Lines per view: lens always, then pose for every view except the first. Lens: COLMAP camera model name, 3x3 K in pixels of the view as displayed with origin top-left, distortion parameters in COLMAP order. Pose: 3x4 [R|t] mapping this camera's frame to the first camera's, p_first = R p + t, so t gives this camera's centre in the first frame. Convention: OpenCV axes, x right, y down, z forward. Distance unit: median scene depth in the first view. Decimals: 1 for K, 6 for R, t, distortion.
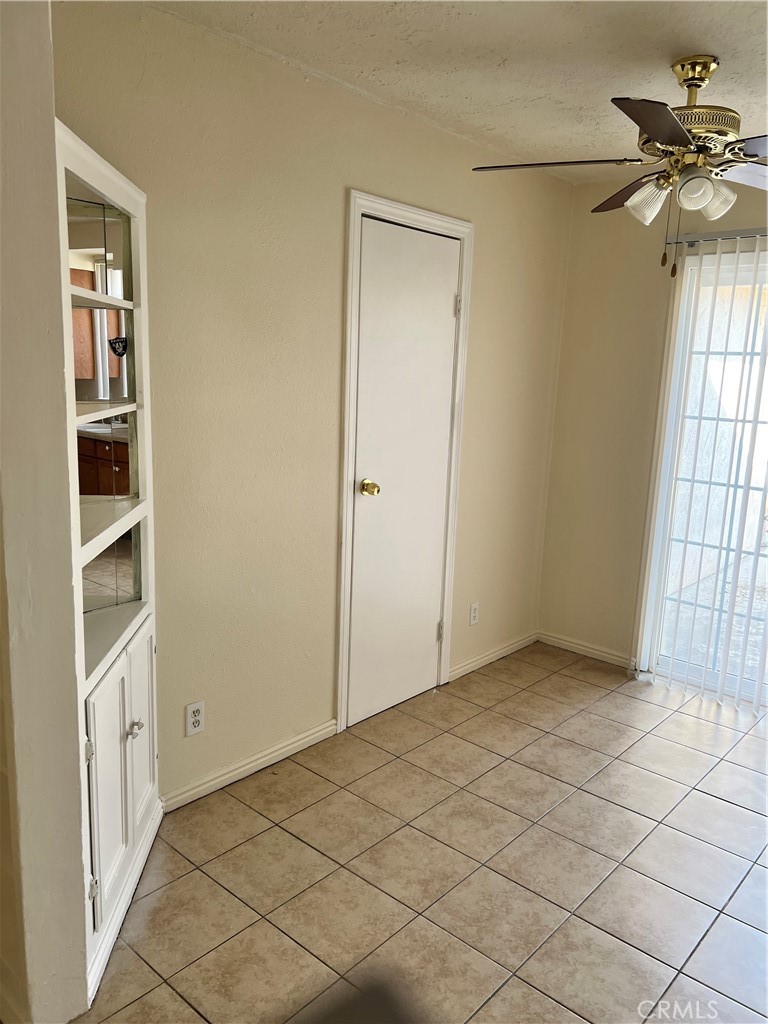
lens RADIAL K [[776.2, 0, 382.7], [0, 776.2, 511.7], [0, 0, 1]] dist [0.038514, -0.017589]
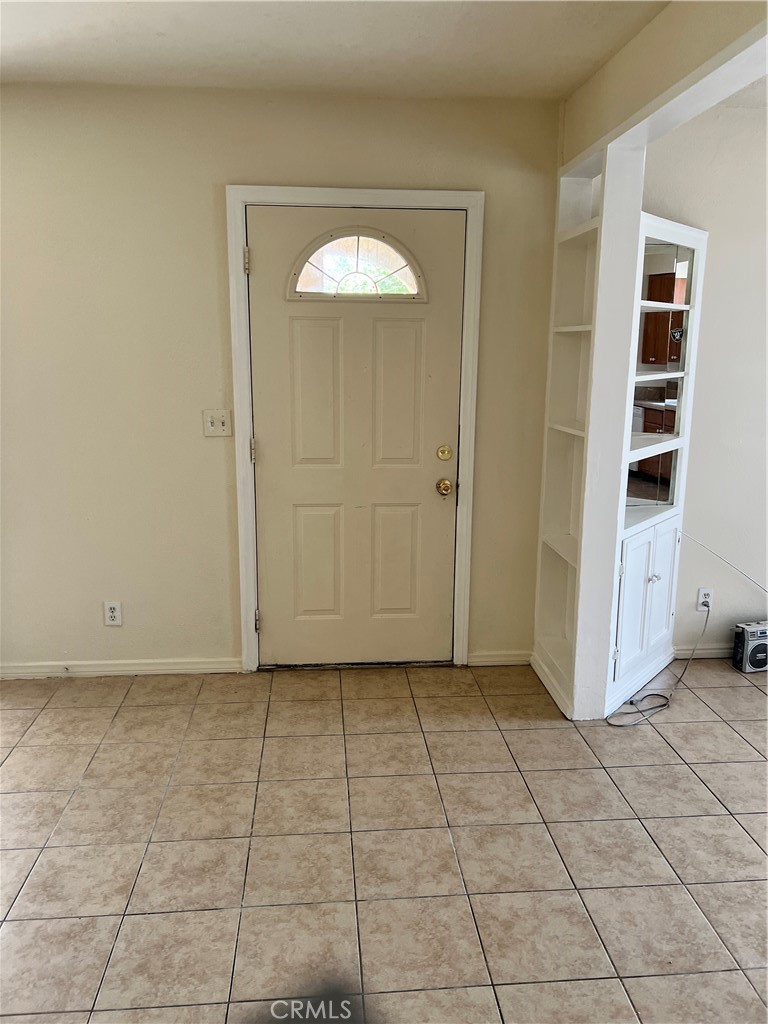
lens RADIAL K [[776.2, 0, 382.5], [0, 776.2, 515.8], [0, 0, 1]] dist [0.038514, -0.017589]
pose [[0.726315, 0.114425, -0.677771, 0.330468], [-0.107681, 0.992813, 0.052218, 0.127256], [0.678875, 0.035057, 0.733417, -0.521388]]
